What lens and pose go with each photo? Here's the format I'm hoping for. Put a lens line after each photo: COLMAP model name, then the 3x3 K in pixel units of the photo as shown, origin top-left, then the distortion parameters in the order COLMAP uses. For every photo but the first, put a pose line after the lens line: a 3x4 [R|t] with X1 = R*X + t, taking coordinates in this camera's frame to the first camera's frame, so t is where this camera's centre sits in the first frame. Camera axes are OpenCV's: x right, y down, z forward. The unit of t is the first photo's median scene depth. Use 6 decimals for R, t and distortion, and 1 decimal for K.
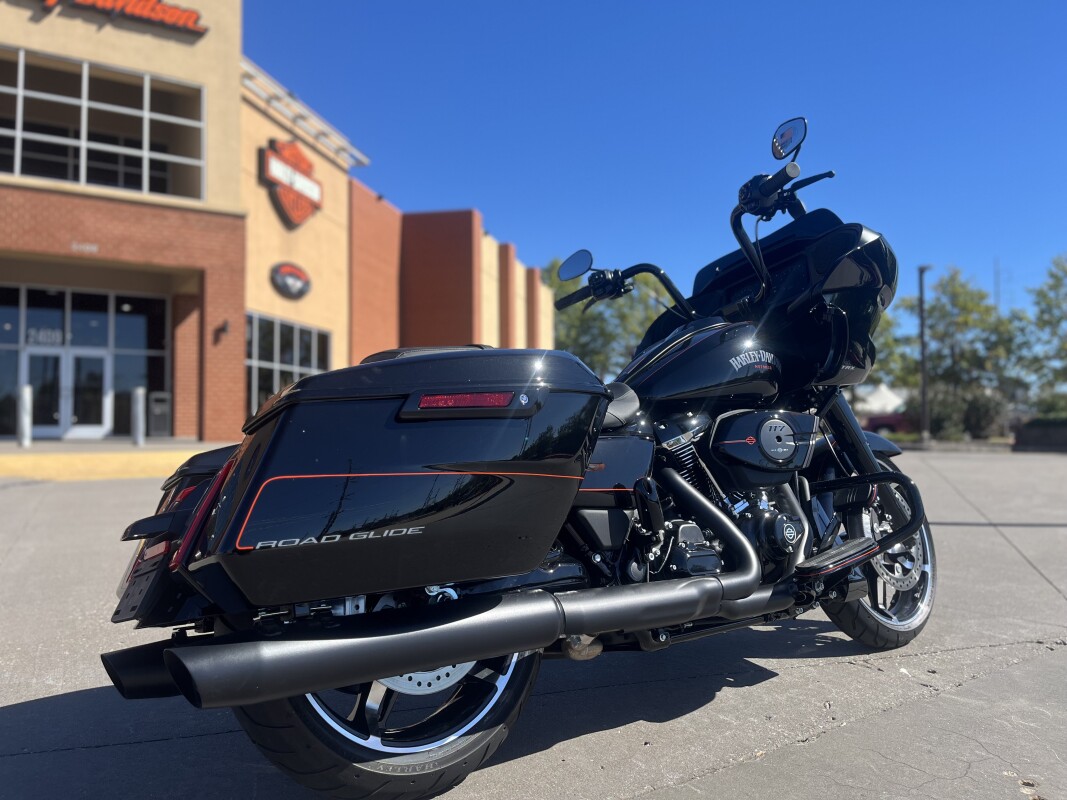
lens RADIAL K [[798.4, 0, 533.5], [0, 798.4, 400.0], [0, 0, 1]] dist [0.083892, -0.116814]
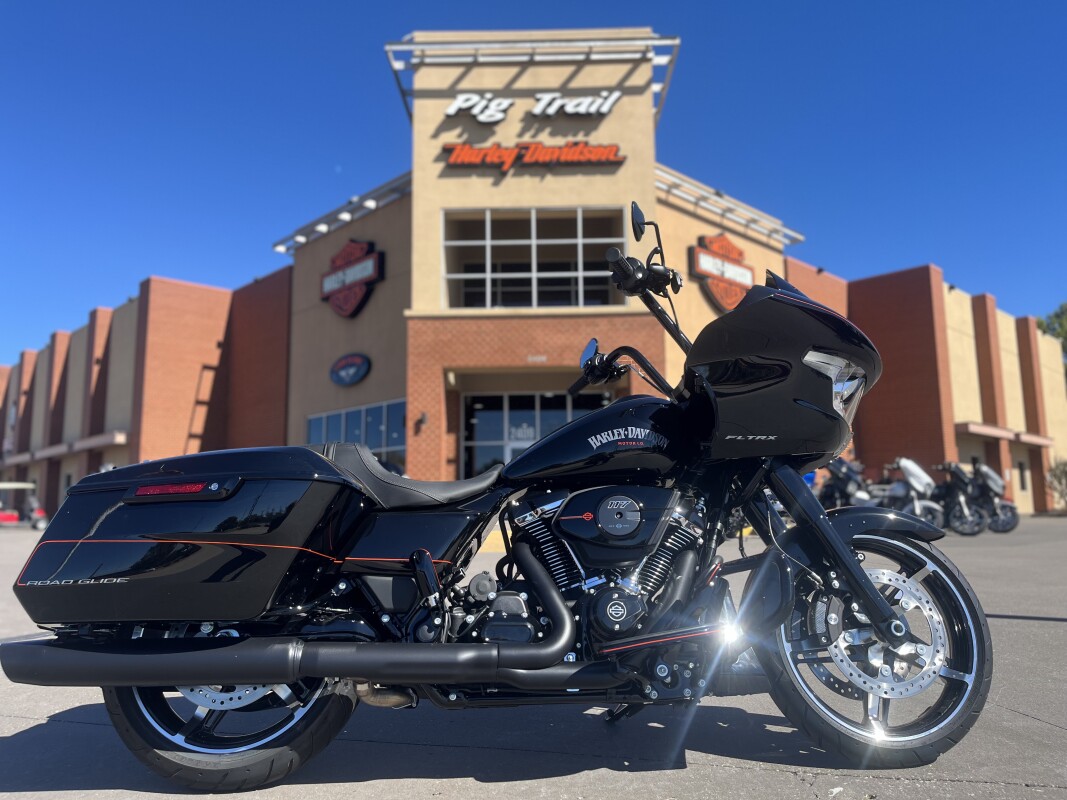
lens RADIAL K [[798.4, 0, 533.5], [0, 798.4, 400.0], [0, 0, 1]] dist [0.083892, -0.116814]
pose [[0.833217, -0.082805, -0.546712, 0.086440], [0.028504, 0.993841, -0.107086, 0.001029], [0.552212, 0.073642, 0.830445, 0.010705]]
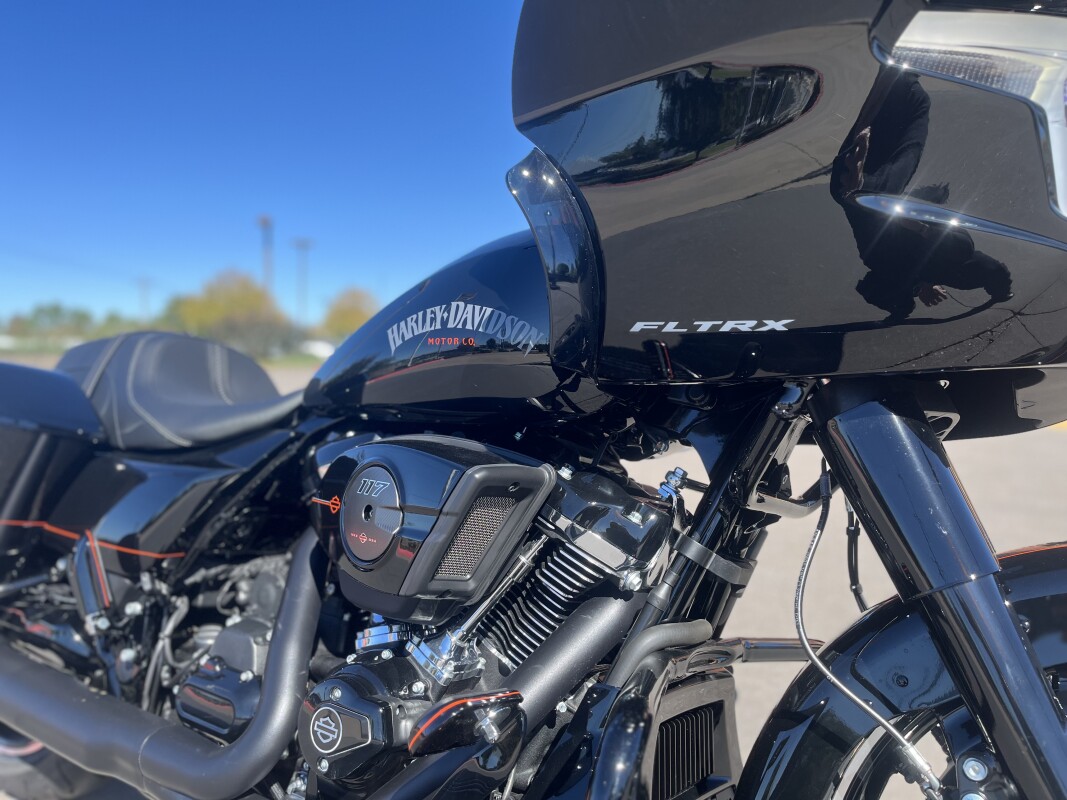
lens RADIAL K [[798.4, 0, 533.5], [0, 798.4, 400.0], [0, 0, 1]] dist [0.083892, -0.116814]
pose [[0.350425, 0.057313, -0.934836, 0.082222], [0.024064, 0.997245, 0.070160, -0.004525], [0.936282, -0.047081, 0.348080, 0.104183]]
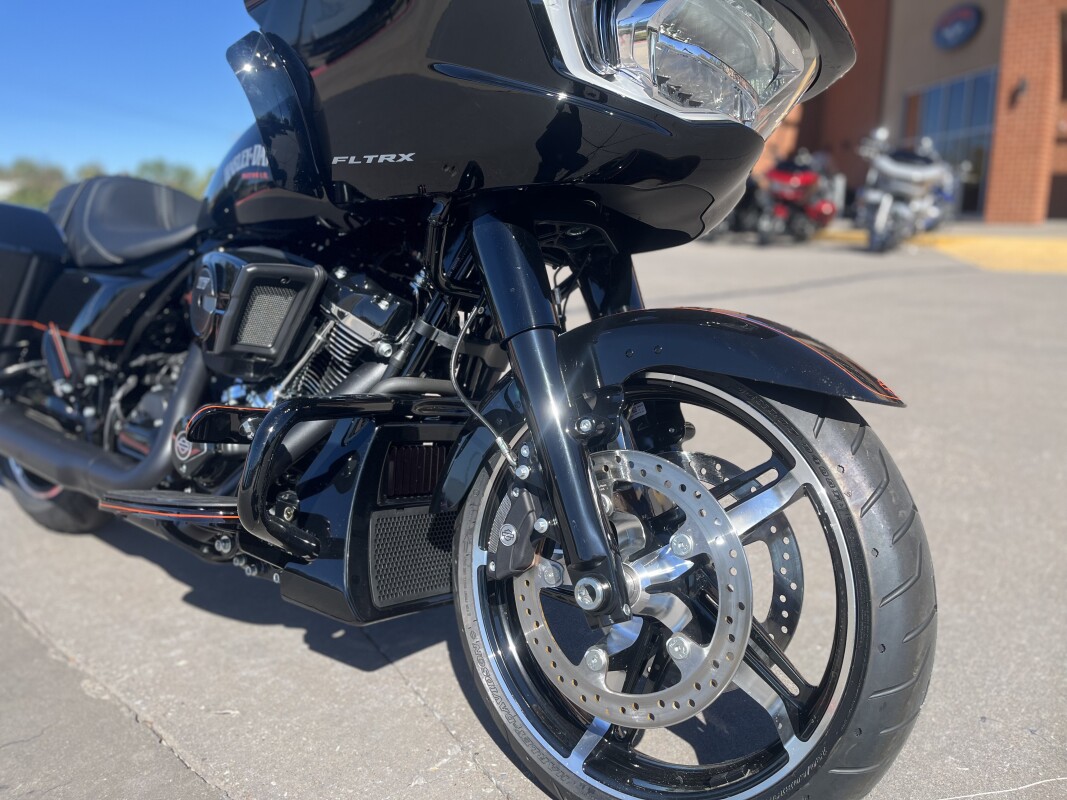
lens RADIAL K [[798.4, 0, 533.5], [0, 798.4, 400.0], [0, 0, 1]] dist [0.083892, -0.116814]
pose [[0.244332, 0.227227, -0.942693, 0.108273], [0.038135, 0.969154, 0.243489, -0.002122], [0.968942, -0.095441, 0.228130, 0.122415]]
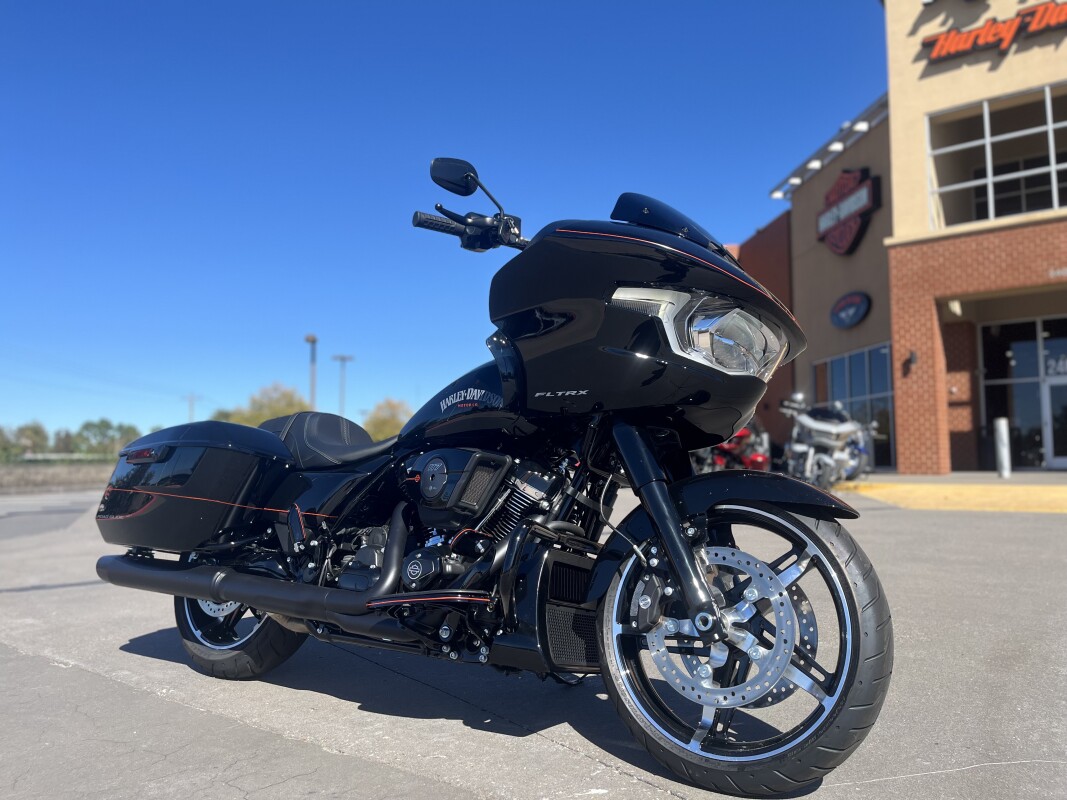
lens RADIAL K [[798.4, 0, 533.5], [0, 798.4, 400.0], [0, 0, 1]] dist [0.083892, -0.116814]
pose [[0.315450, -0.073874, -0.946062, 0.146520], [0.038912, 0.997134, -0.064887, 0.002337], [0.948144, -0.016345, 0.317421, 0.089103]]
